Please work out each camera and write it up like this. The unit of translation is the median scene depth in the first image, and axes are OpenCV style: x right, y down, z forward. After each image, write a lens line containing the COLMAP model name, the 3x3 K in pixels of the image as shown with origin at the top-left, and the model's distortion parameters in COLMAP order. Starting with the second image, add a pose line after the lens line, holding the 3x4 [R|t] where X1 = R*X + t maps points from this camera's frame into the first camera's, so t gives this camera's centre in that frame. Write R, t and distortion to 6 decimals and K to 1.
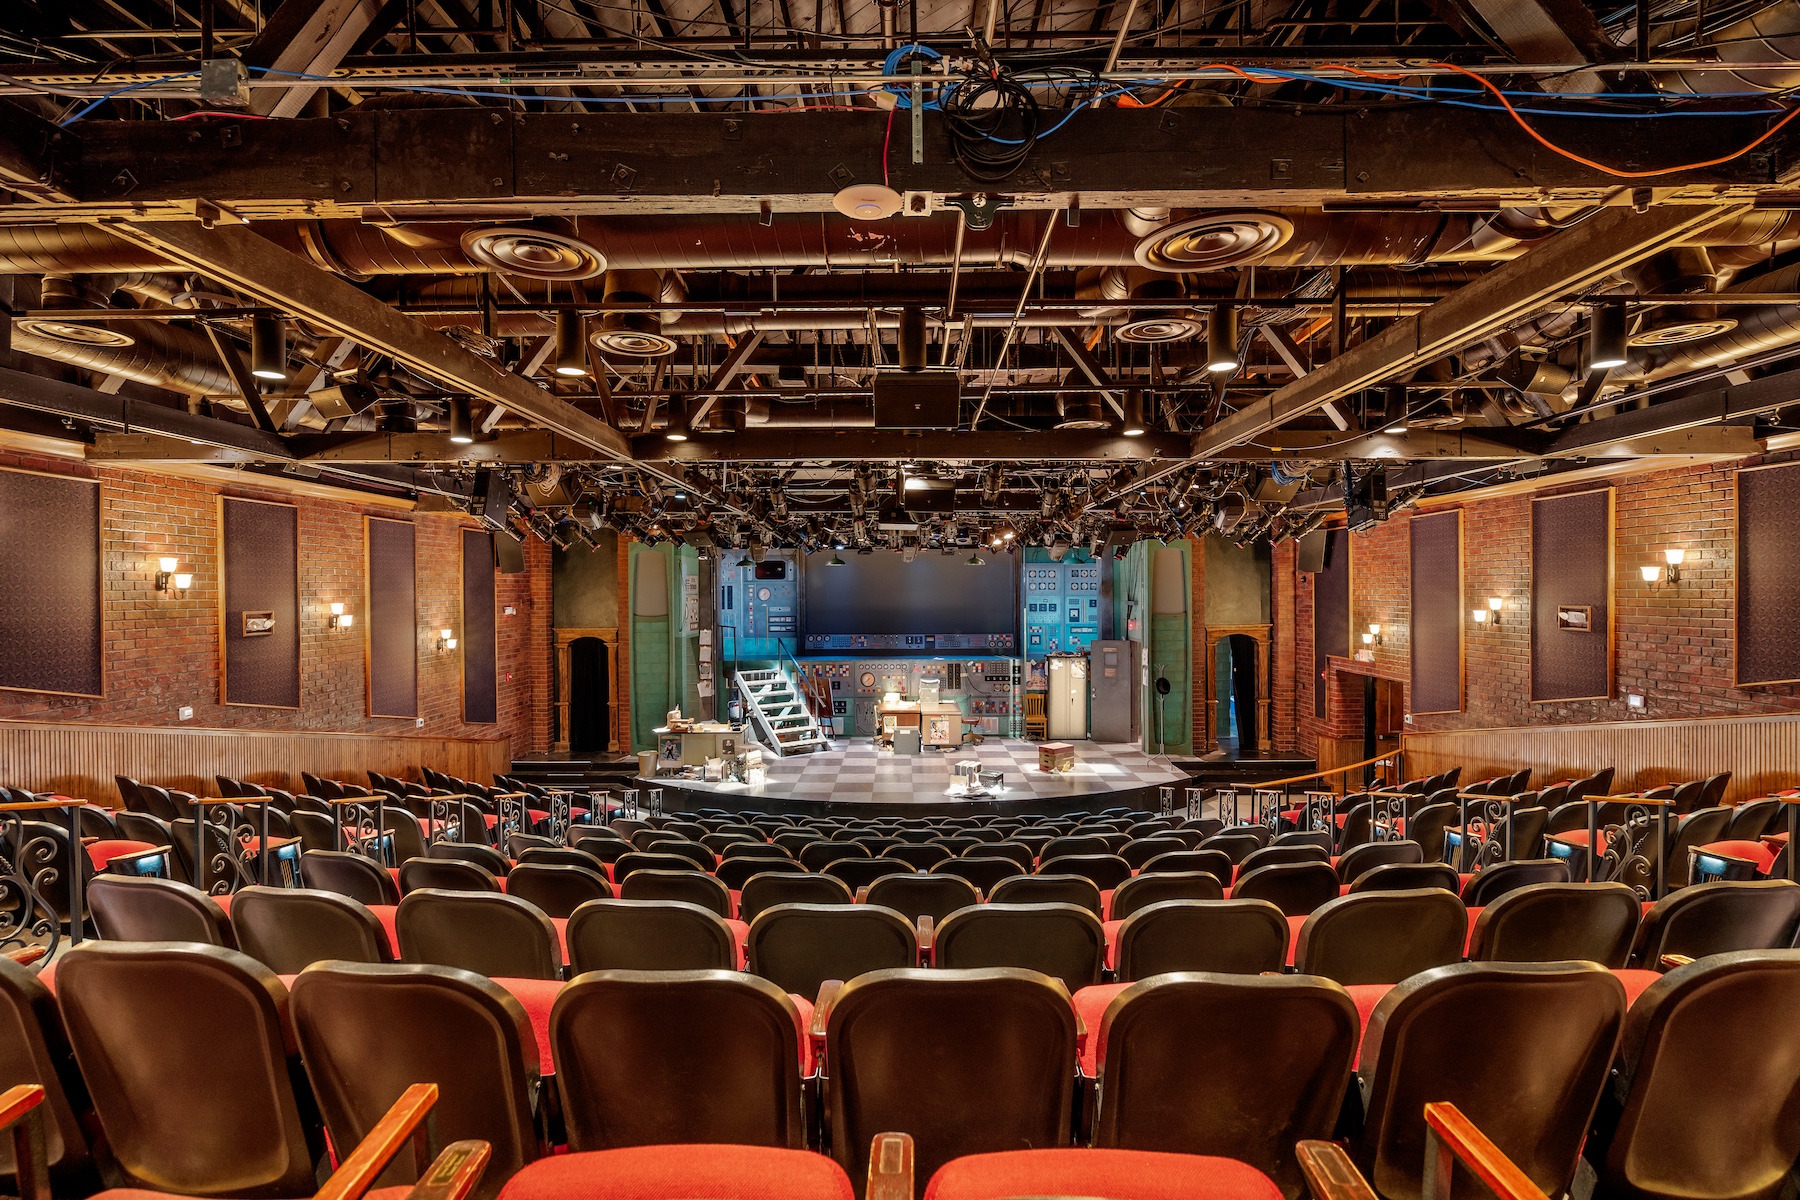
lens RADIAL K [[810.0, 0, 900.0], [0, 810.0, 600.0], [0, 0, 1]] dist [-0.006568, 0.004263]
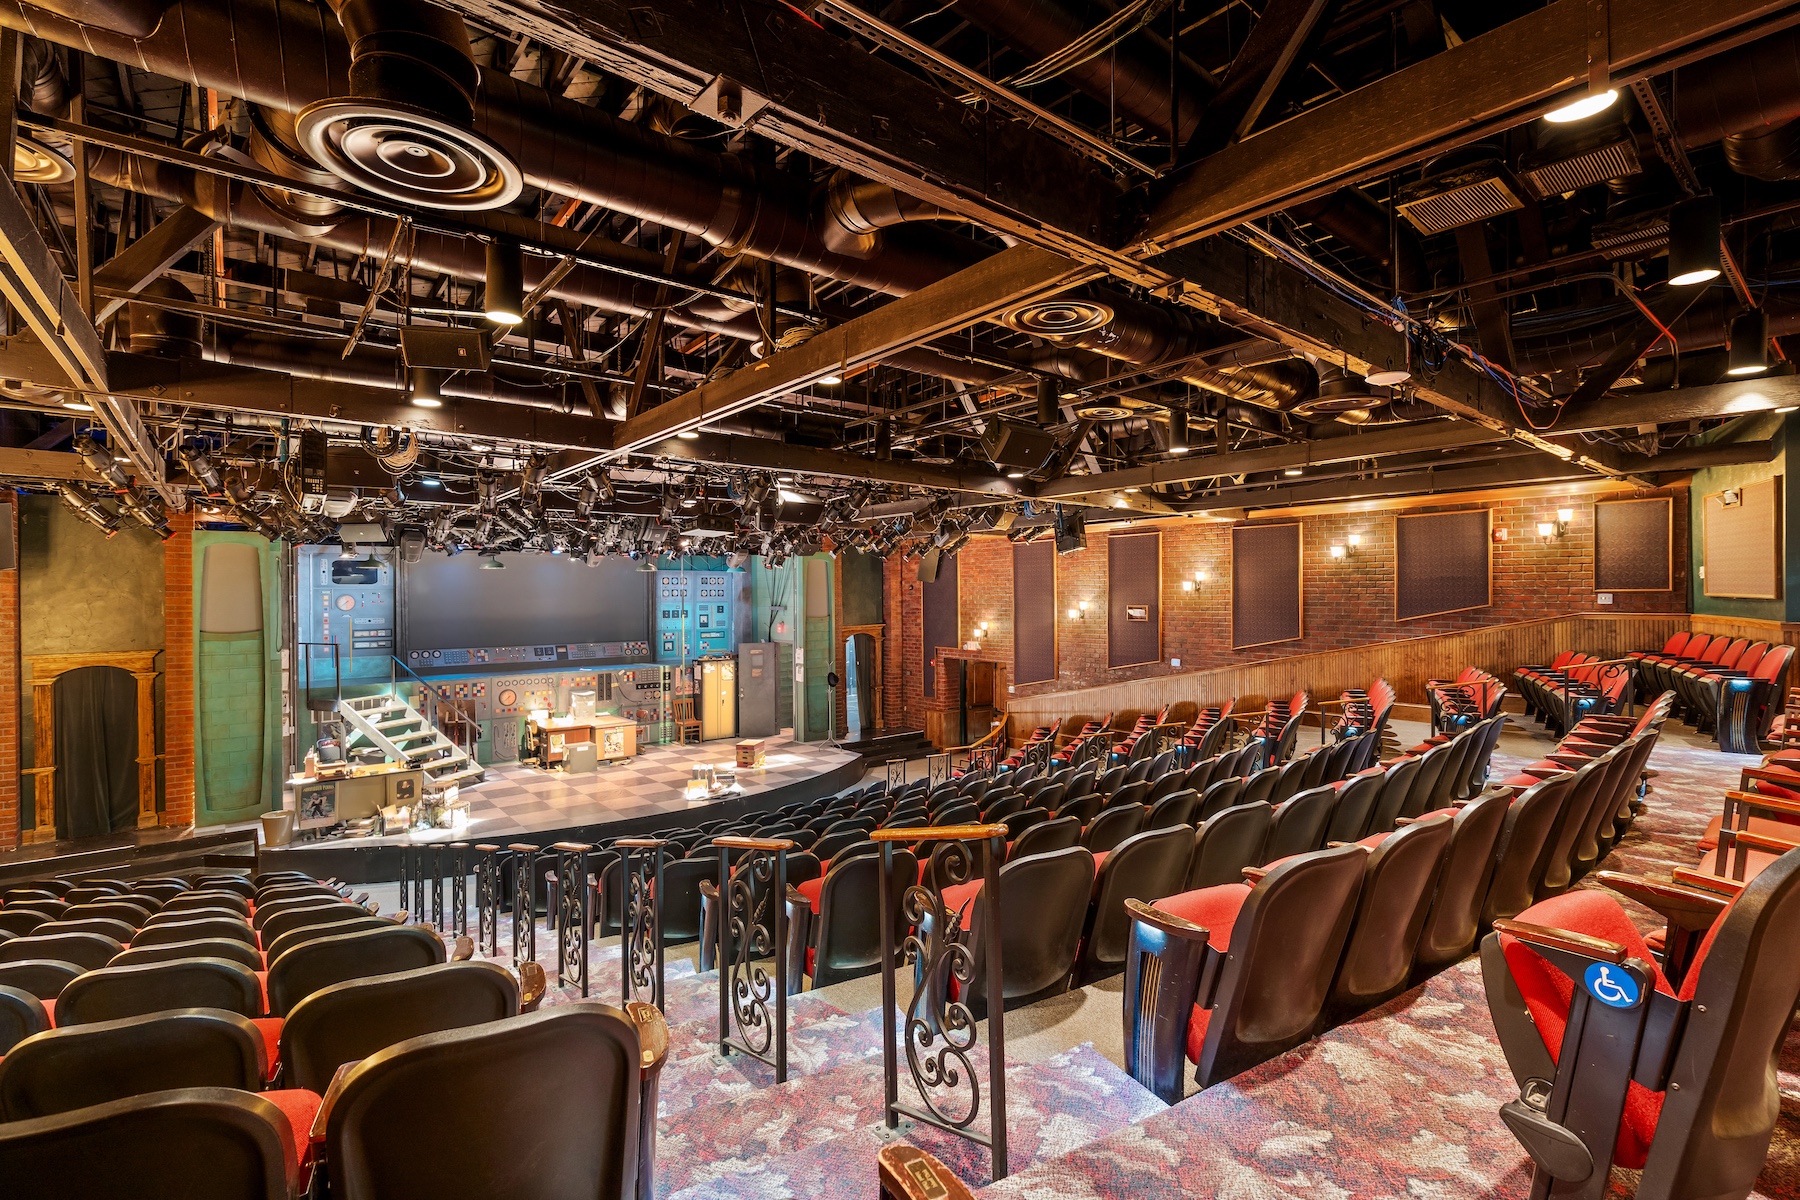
lens RADIAL K [[810.0, 0, 900.0], [0, 810.0, 600.0], [0, 0, 1]] dist [-0.006568, 0.004263]
pose [[0.766575, -0.003511, 0.642145, -0.313106], [0.009680, 0.999935, -0.006088, 0.000878], [-0.642081, 0.010883, 0.766559, 0.049153]]
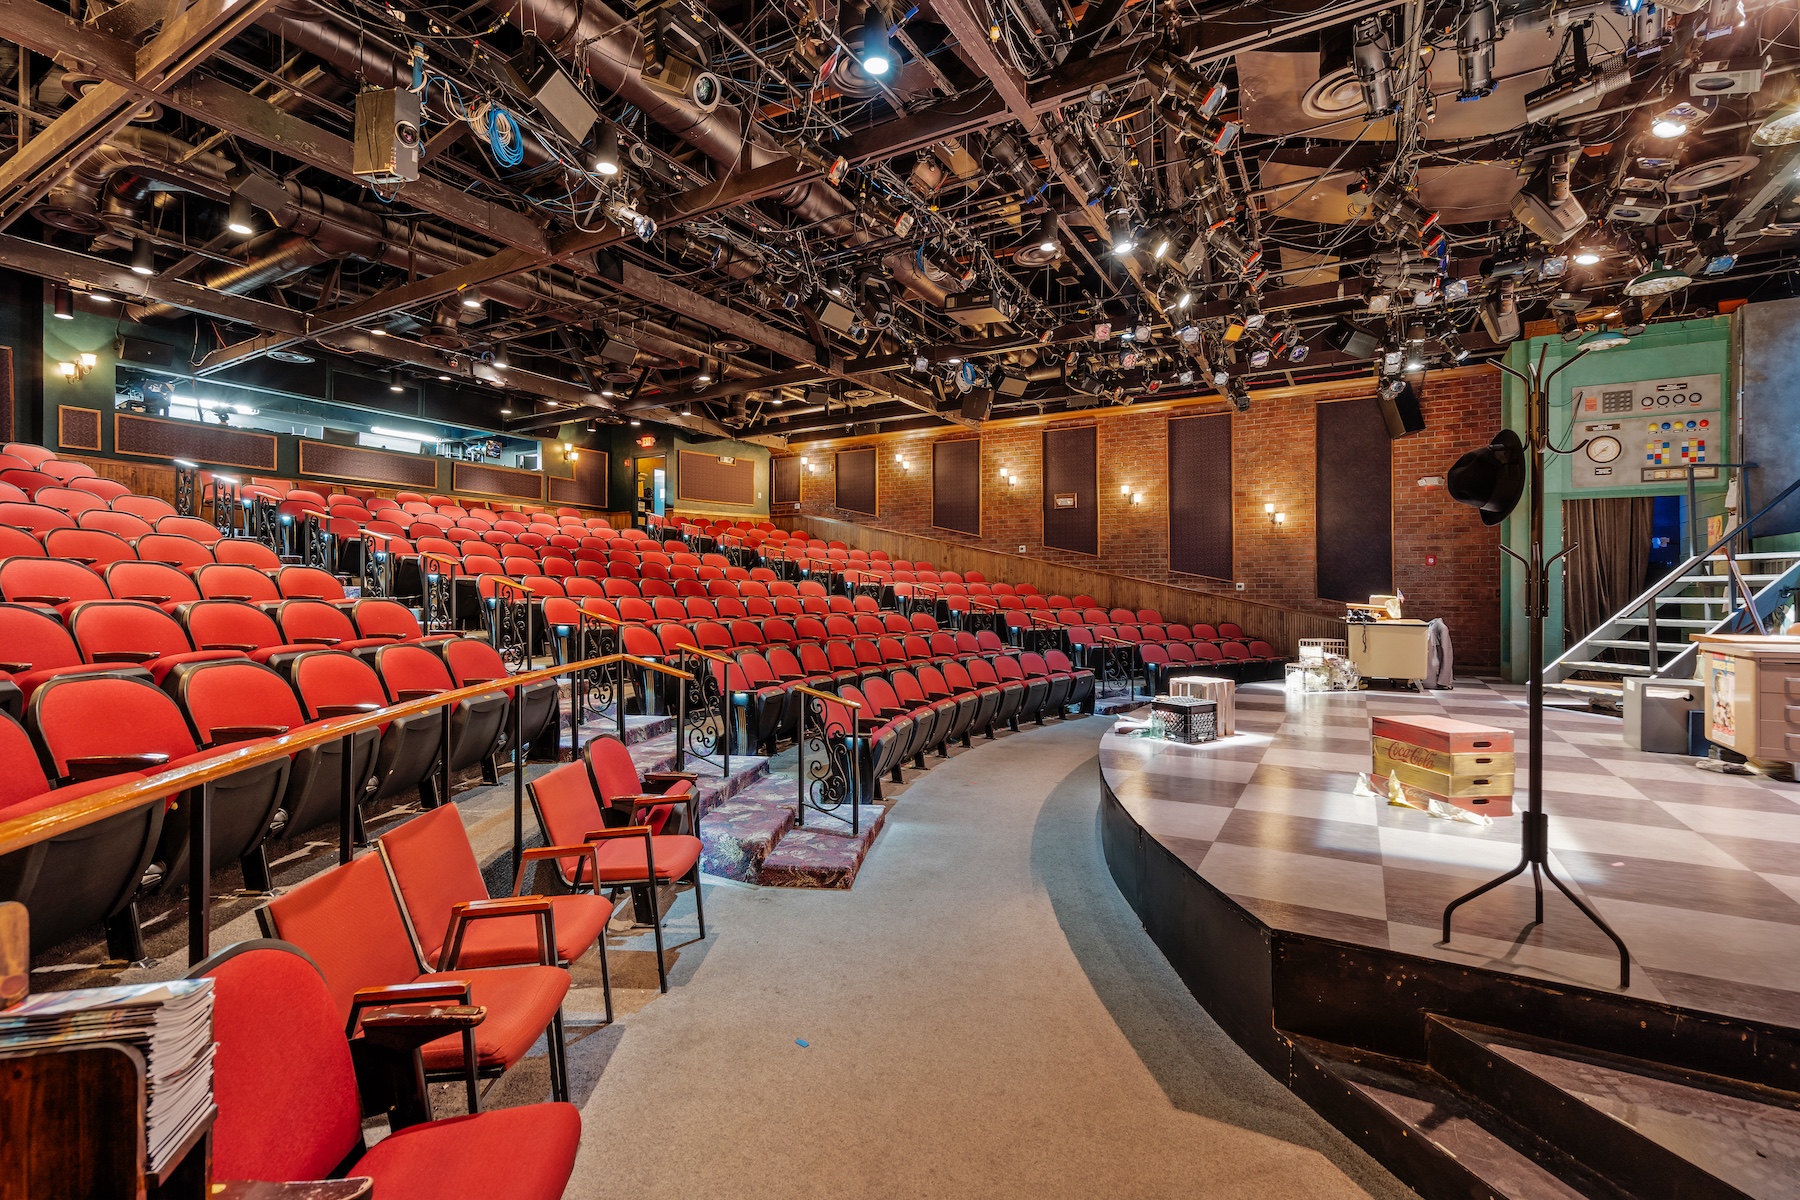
lens RADIAL K [[810.0, 0, 900.0], [0, 810.0, 600.0], [0, 0, 1]] dist [-0.006568, 0.004263]
pose [[-0.486715, 0.011256, -0.873488, 0.494572], [-0.010442, 0.999771, 0.018702, 0.120039], [0.873498, 0.018223, -0.486486, 0.886844]]
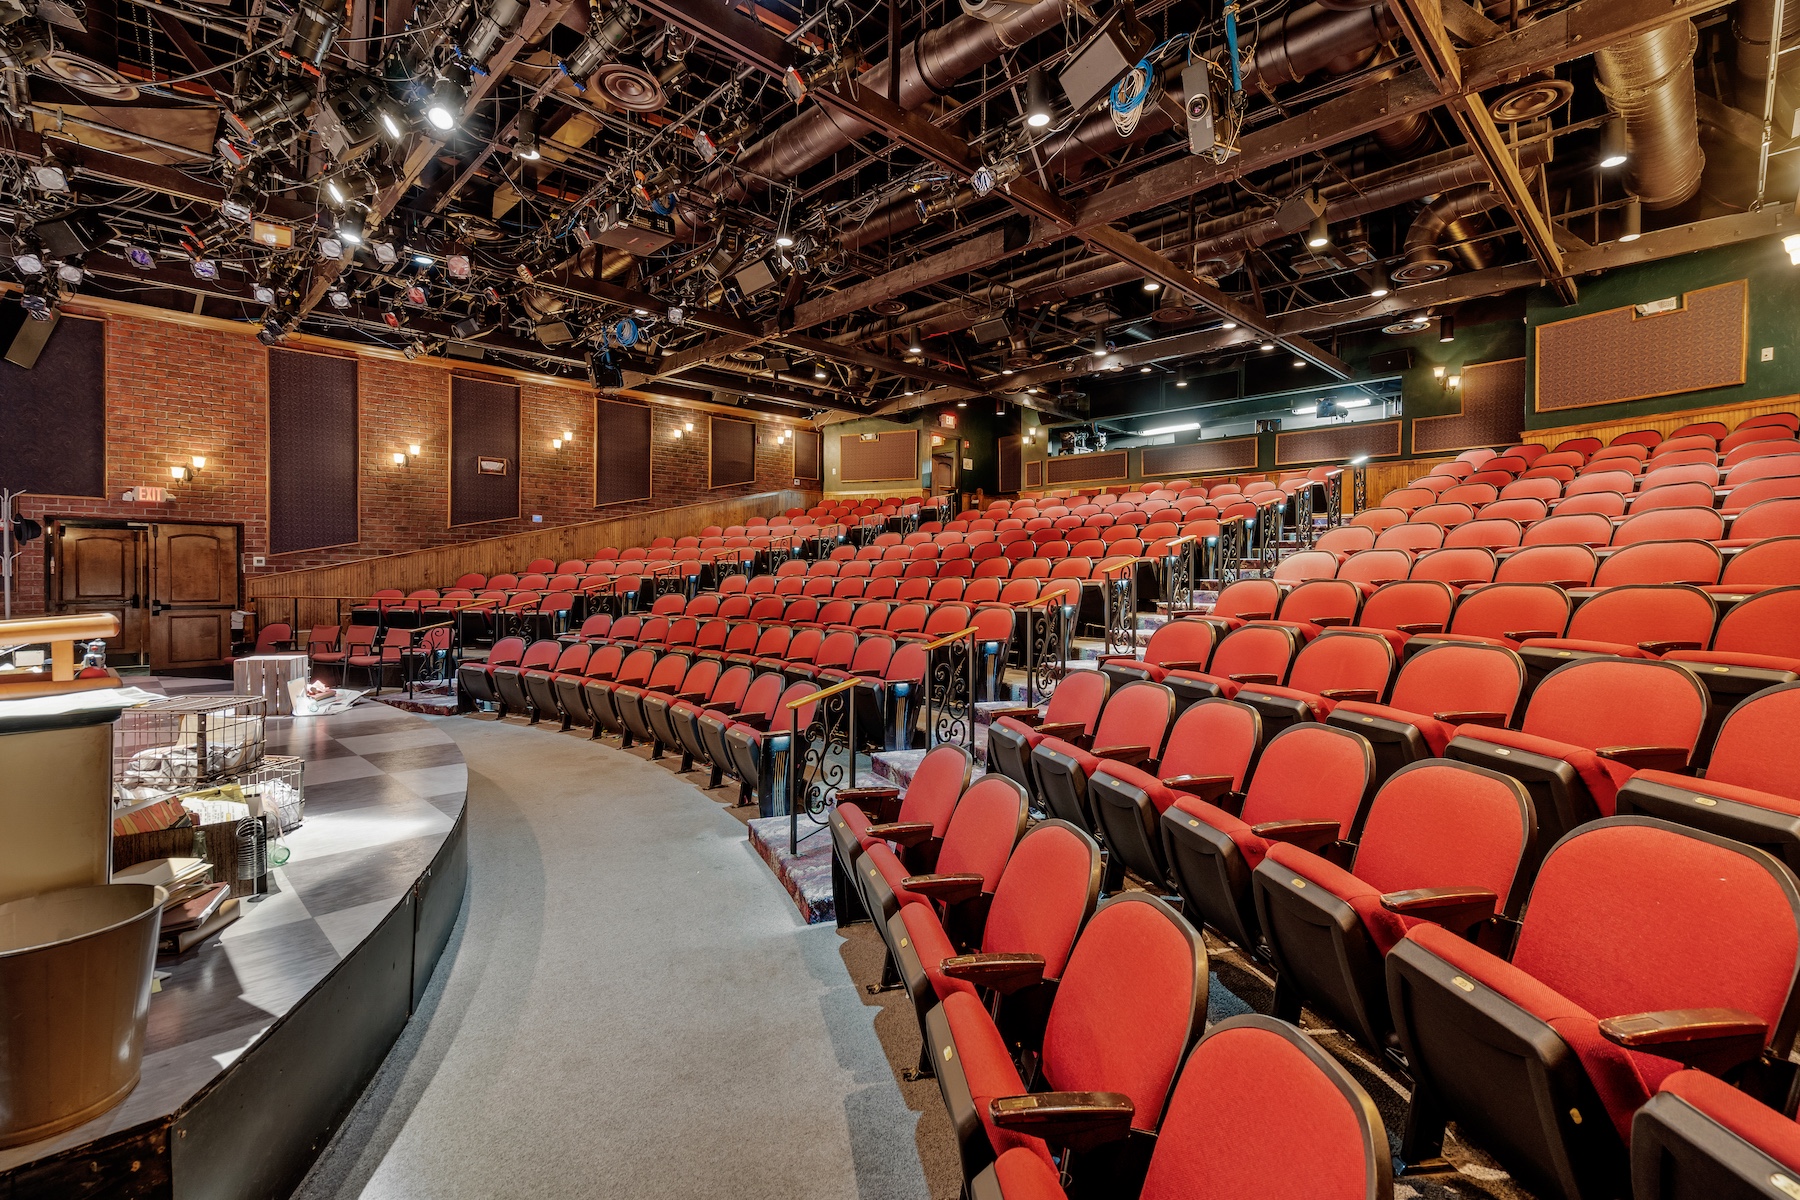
lens RADIAL K [[810.0, 0, 900.0], [0, 810.0, 600.0], [0, 0, 1]] dist [-0.006568, 0.004263]
pose [[-0.705645, -0.010121, 0.708493, -0.430456], [0.015369, 0.999444, 0.029584, 0.136798], [-0.708399, 0.031765, -0.705097, 0.885710]]
